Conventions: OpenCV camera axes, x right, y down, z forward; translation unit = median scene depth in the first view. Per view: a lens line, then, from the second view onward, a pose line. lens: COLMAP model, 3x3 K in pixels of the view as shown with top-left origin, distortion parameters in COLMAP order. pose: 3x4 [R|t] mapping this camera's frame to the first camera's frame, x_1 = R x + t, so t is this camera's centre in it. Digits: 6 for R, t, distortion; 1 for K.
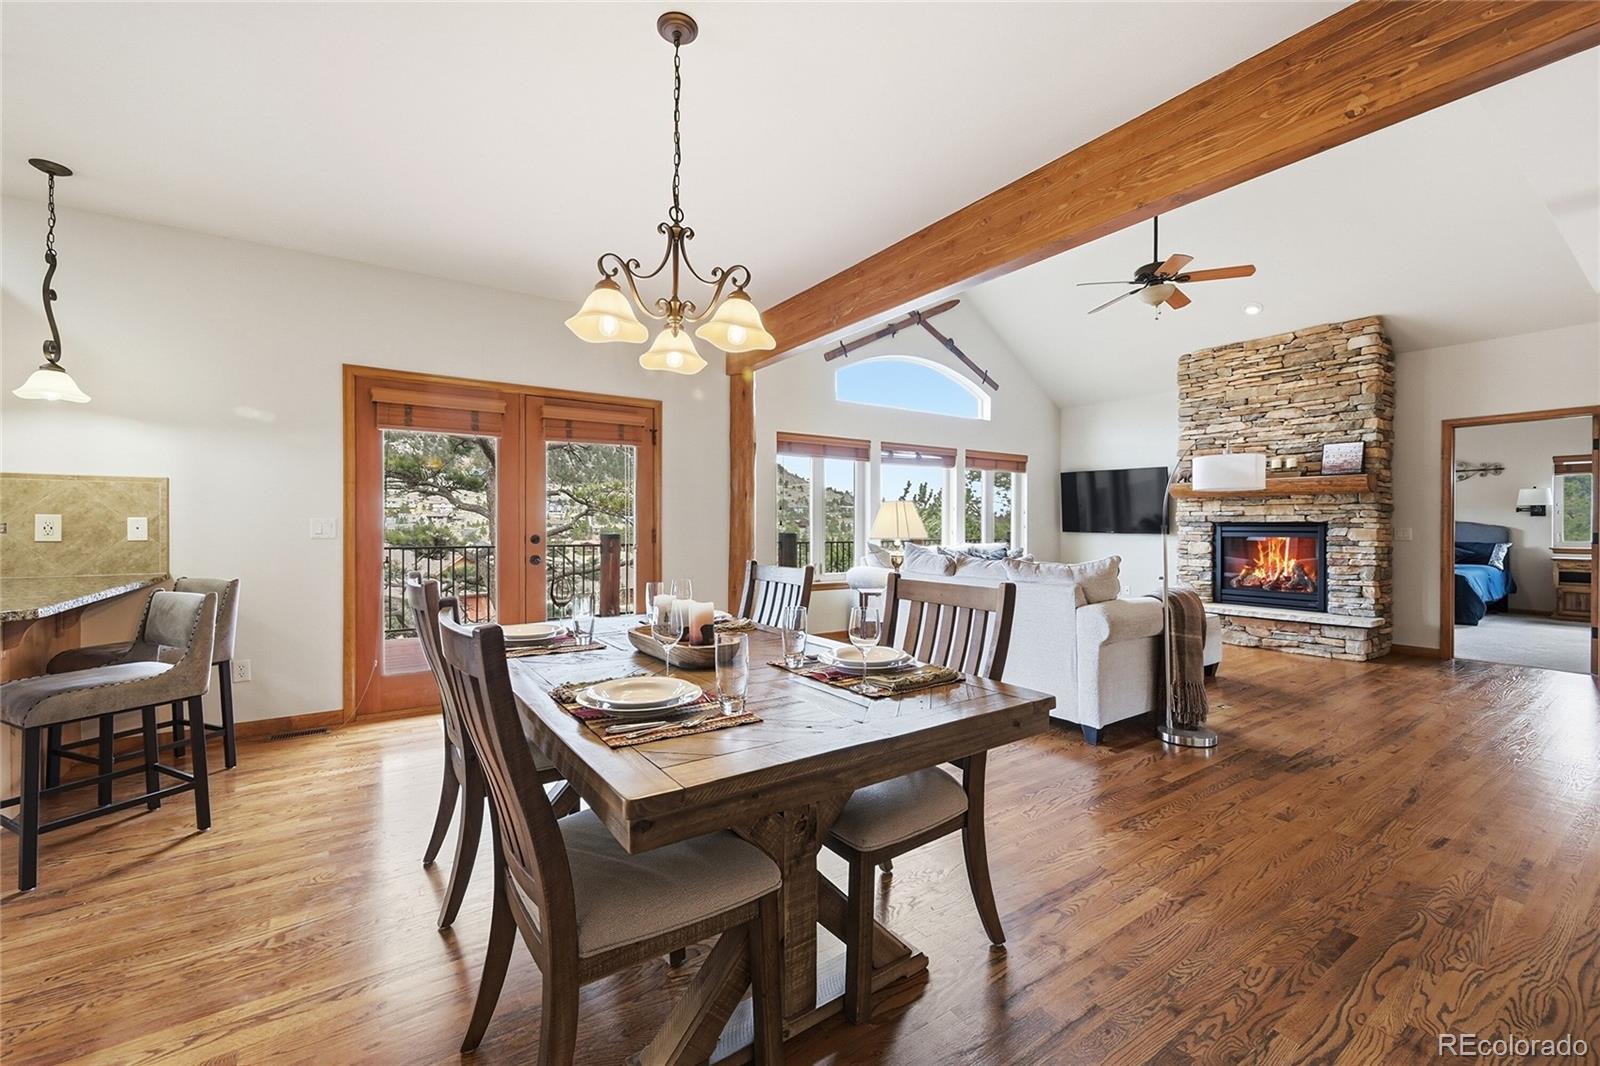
lens RADIAL K [[641.3, 0, 791.8], [0, 641.3, 531.5], [0, 0, 1]] dist [-0.000367, -0.000125]
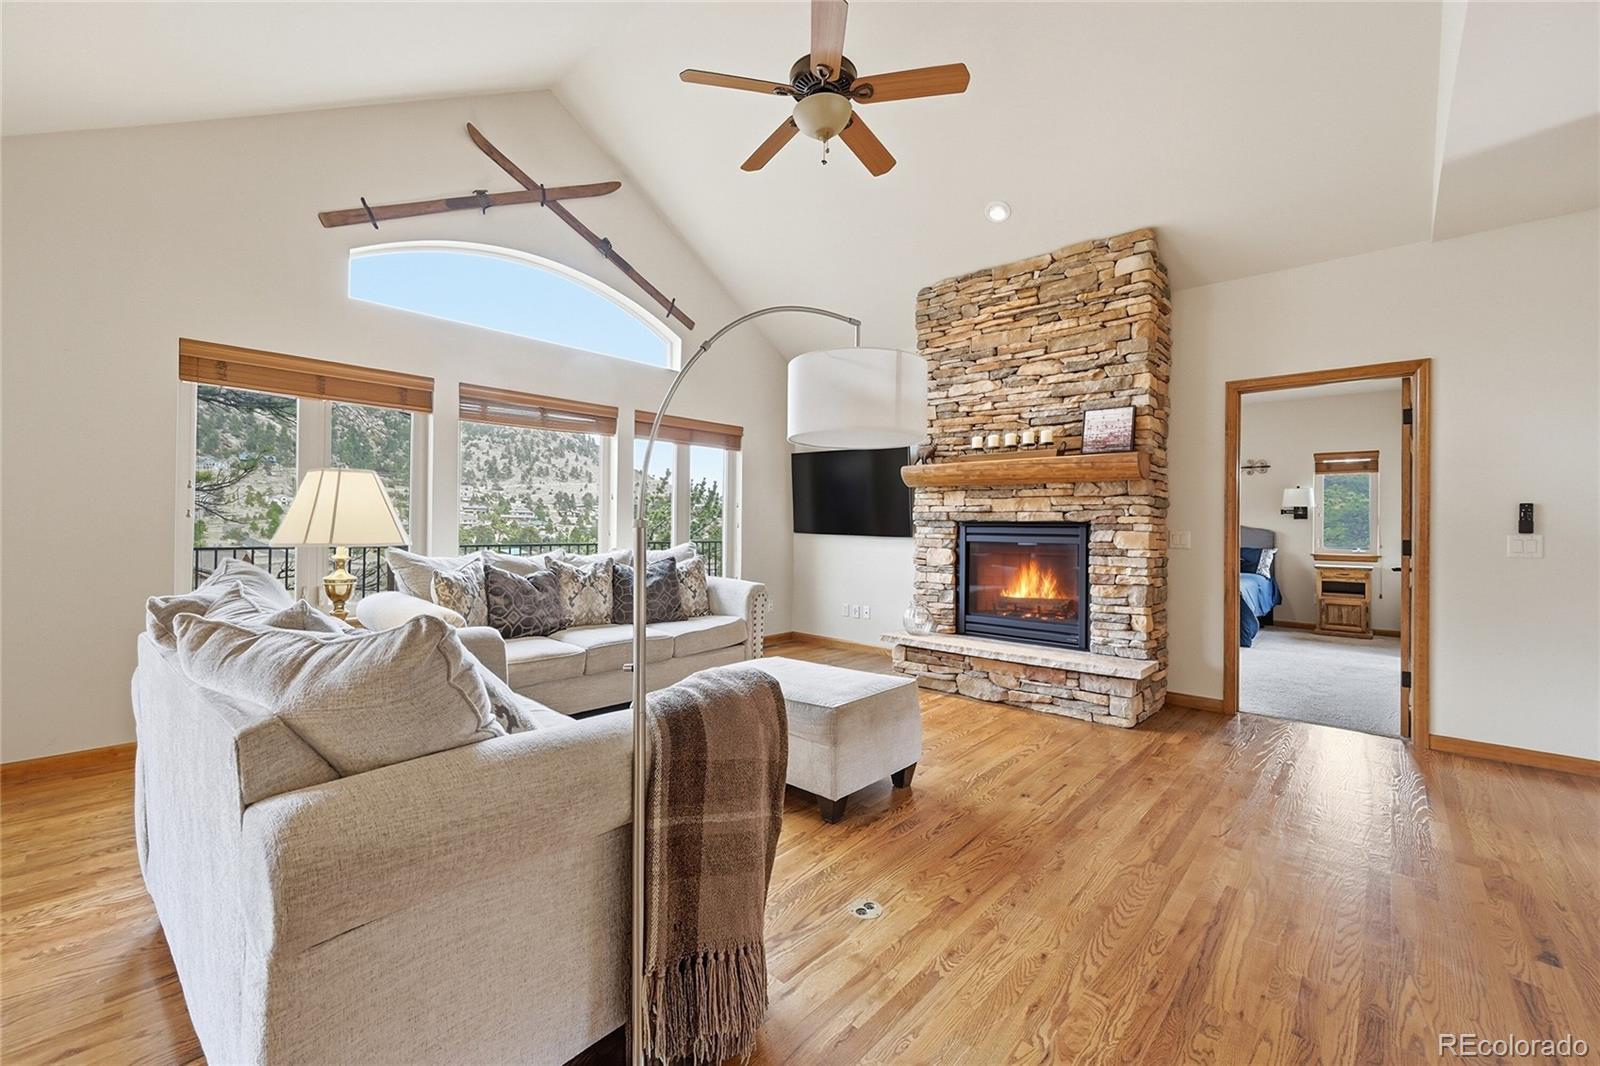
lens RADIAL K [[641.3, 0, 791.8], [0, 641.3, 531.5], [0, 0, 1]] dist [-0.000367, -0.000125]
pose [[0.973766, 0.006197, 0.227466, 0.357375], [-0.006383, 0.999980, 0.000083, -0.002313], [-0.227461, -0.001533, 0.973786, 0.389788]]
